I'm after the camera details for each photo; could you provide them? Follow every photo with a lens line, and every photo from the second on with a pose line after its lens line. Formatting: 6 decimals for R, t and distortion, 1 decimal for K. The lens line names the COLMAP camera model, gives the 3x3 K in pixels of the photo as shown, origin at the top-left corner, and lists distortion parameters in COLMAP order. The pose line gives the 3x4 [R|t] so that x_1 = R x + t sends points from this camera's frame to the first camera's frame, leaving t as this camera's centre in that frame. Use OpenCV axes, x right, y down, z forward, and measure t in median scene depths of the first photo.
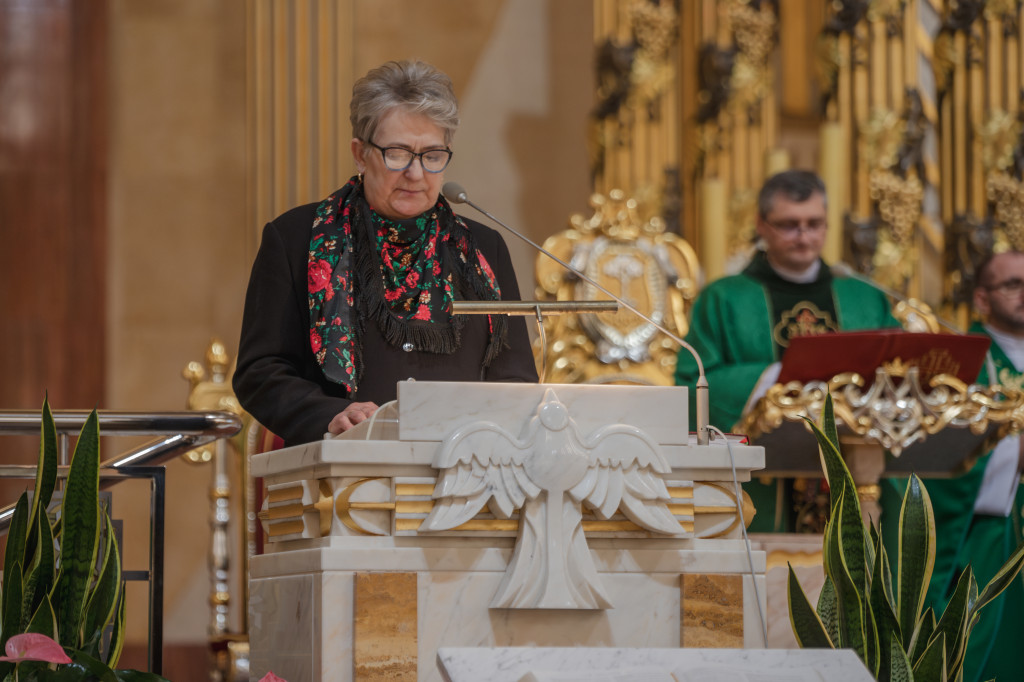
lens RADIAL K [[4567.0, 0, 499.0], [0, 4567.0, 295.7], [0, 0, 1]] dist [0.536696, 5.507900]
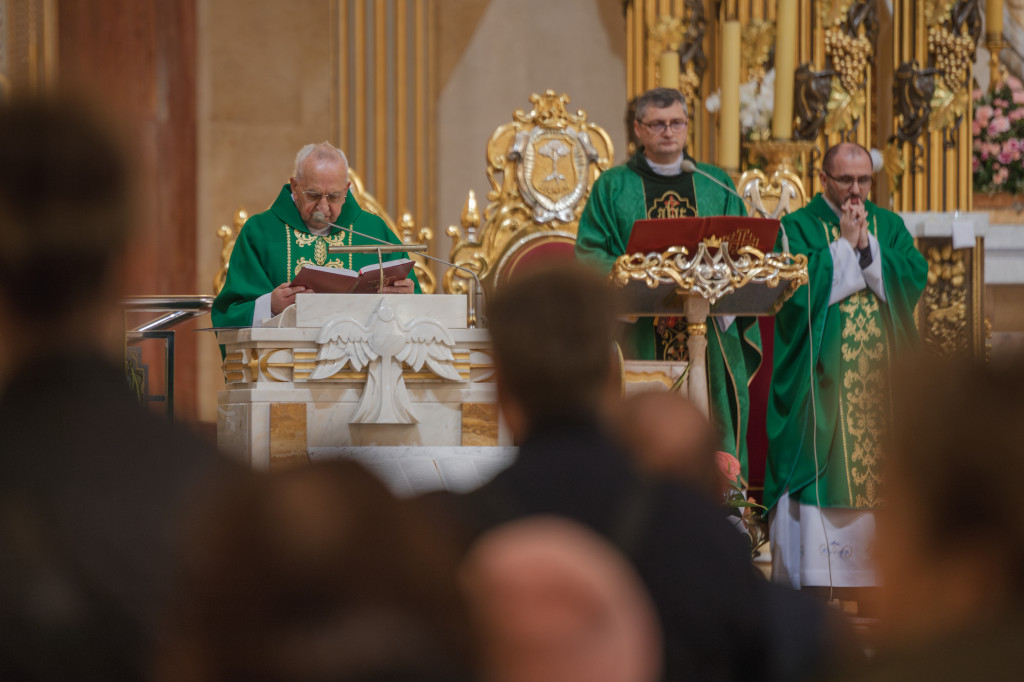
lens RADIAL K [[6895.8, 0, 512.0], [0, 6895.8, 341.0], [0, 0, 1]] dist [1.708360, 19.958738]
pose [[0.998555, -0.000100, -0.053747, 0.200041], [0.003698, 0.997756, 0.066850, -0.137829], [0.053619, -0.066952, 0.996314, -1.607068]]
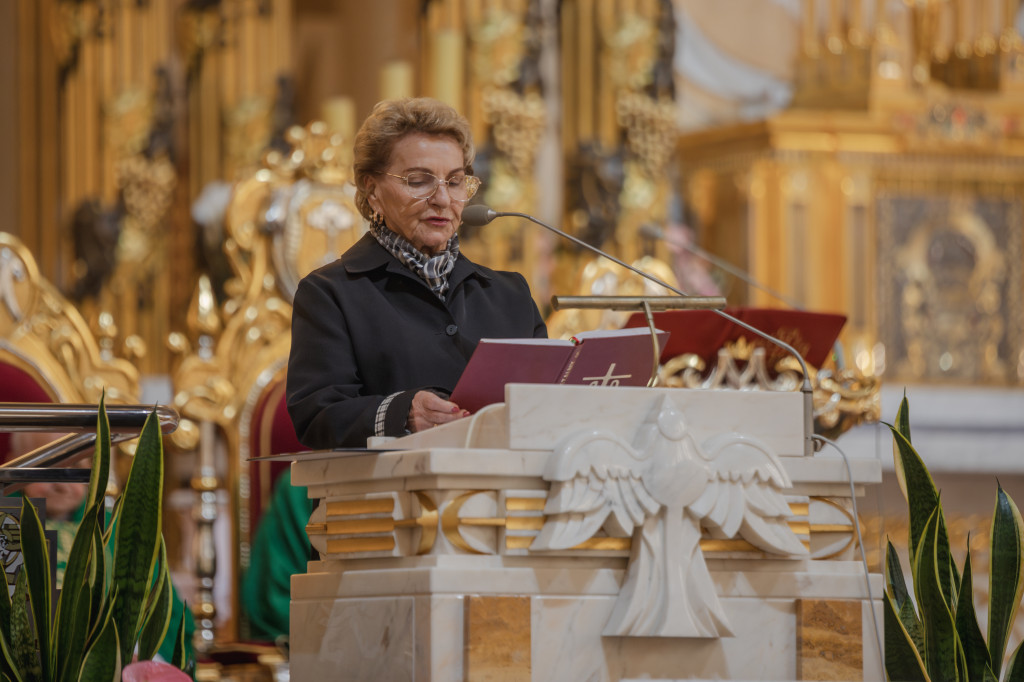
lens RADIAL K [[6325.5, 0, 485.9], [0, 6325.5, 342.3], [0, 0, 1]] dist [1.902094, 13.310261]
pose [[0.983881, 0.011629, 0.178445, -0.247401], [-0.016248, 0.999569, 0.024443, -0.019869], [-0.178084, -0.026948, 0.983646, -0.228179]]
